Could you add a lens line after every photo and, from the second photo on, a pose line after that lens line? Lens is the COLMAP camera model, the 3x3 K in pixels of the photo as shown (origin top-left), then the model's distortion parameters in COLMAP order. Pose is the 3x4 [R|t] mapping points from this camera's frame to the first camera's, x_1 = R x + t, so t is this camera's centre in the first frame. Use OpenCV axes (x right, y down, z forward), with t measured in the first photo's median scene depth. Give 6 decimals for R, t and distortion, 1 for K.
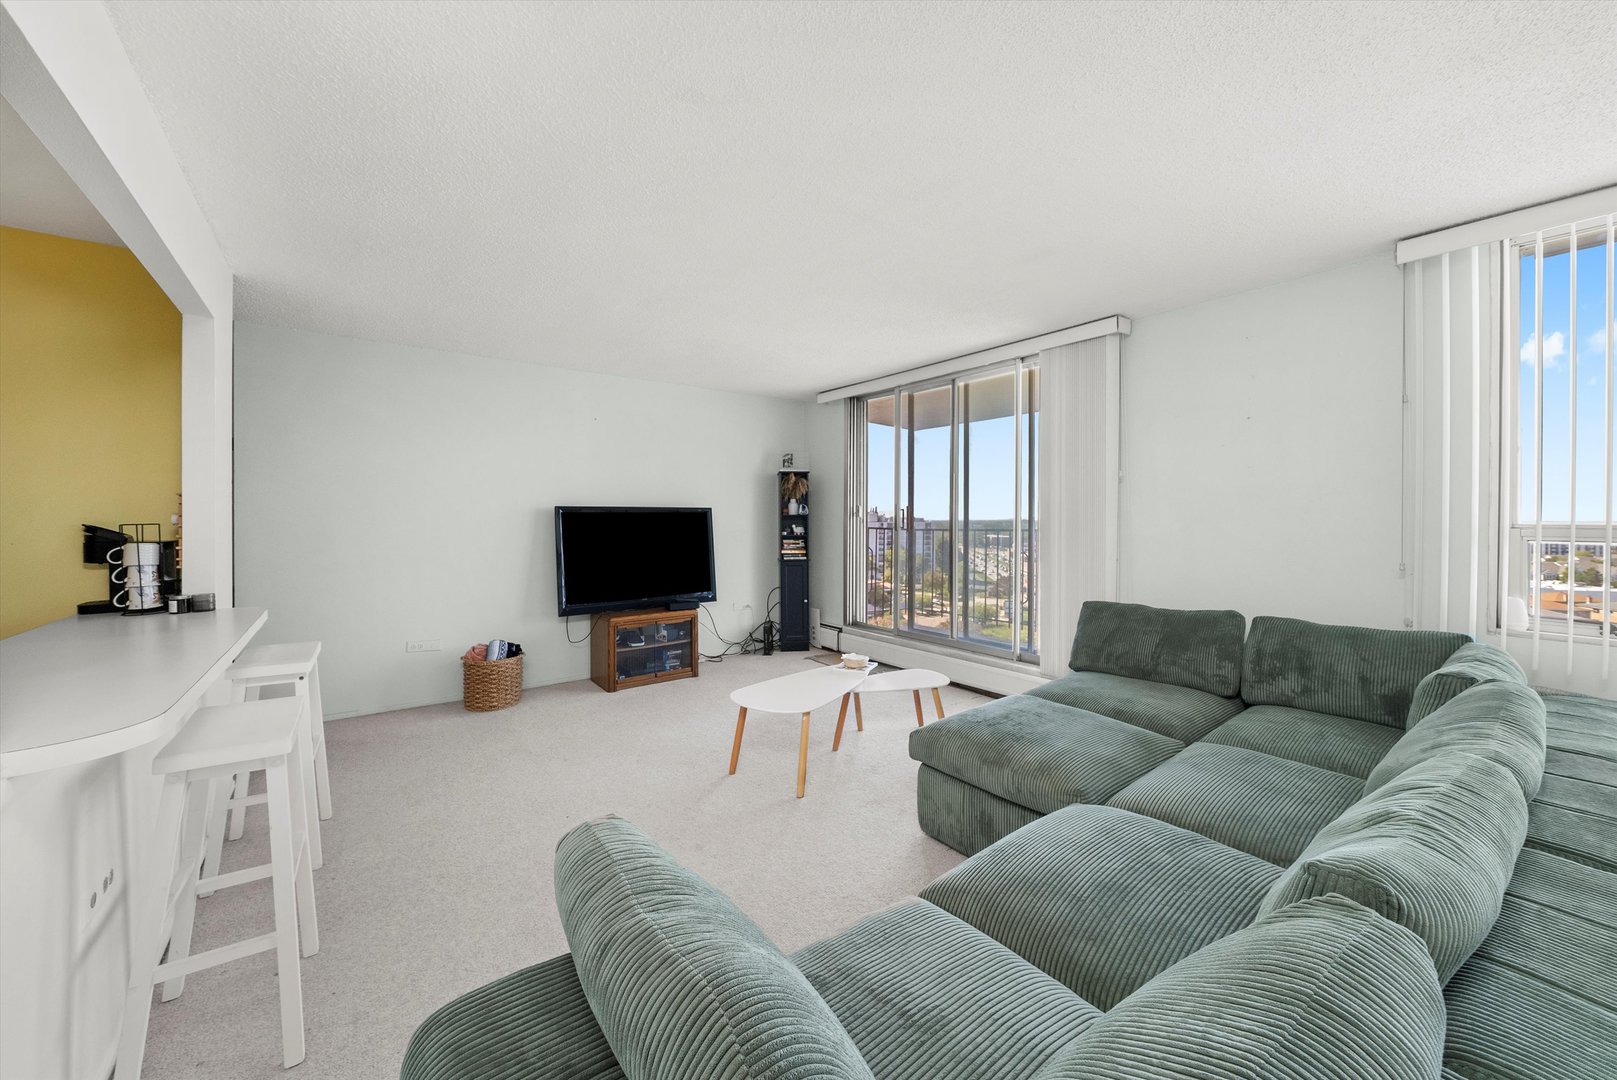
lens RADIAL K [[606.4, 0, 798.9], [0, 606.4, 527.3], [0, 0, 1]] dist [-0.000154, 0.000088]
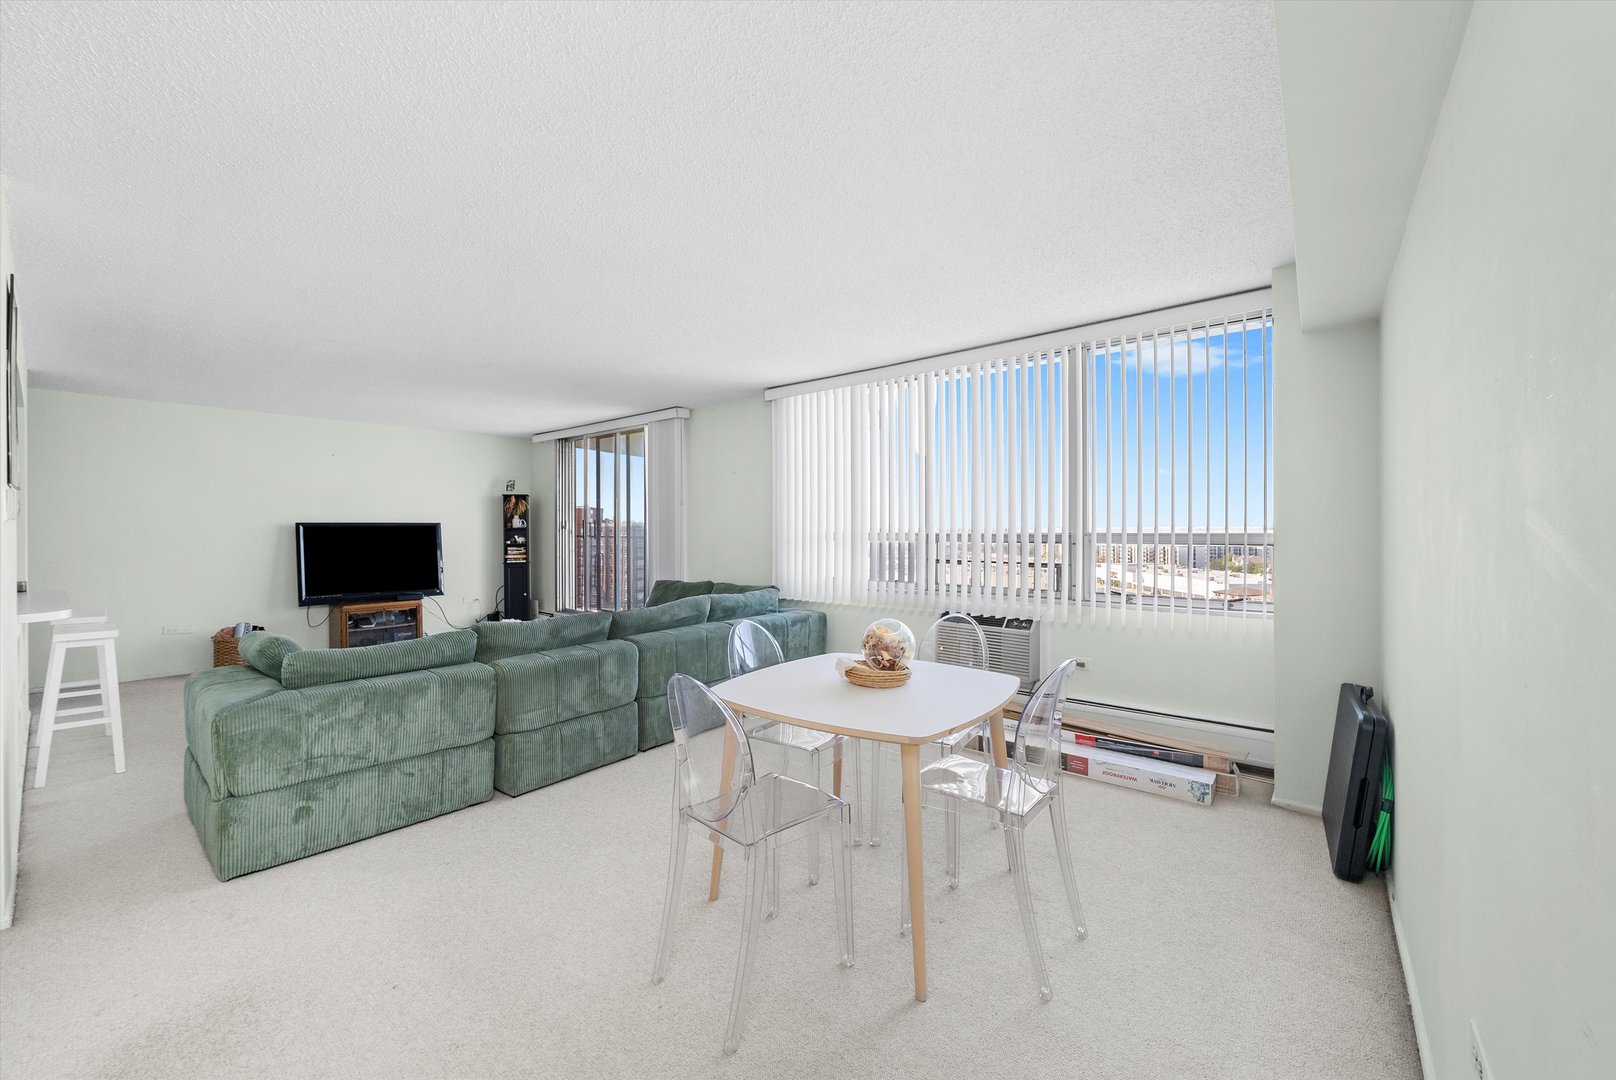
lens RADIAL K [[624.4, 0, 773.3], [0, 624.4, 536.6], [0, 0, 1]] dist [0.000681, 0.000101]
pose [[0.980813, -0.003192, 0.194925, 0.292083], [0.002830, 0.999994, 0.002134, -0.003488], [-0.194930, -0.001542, 0.980816, -0.443852]]
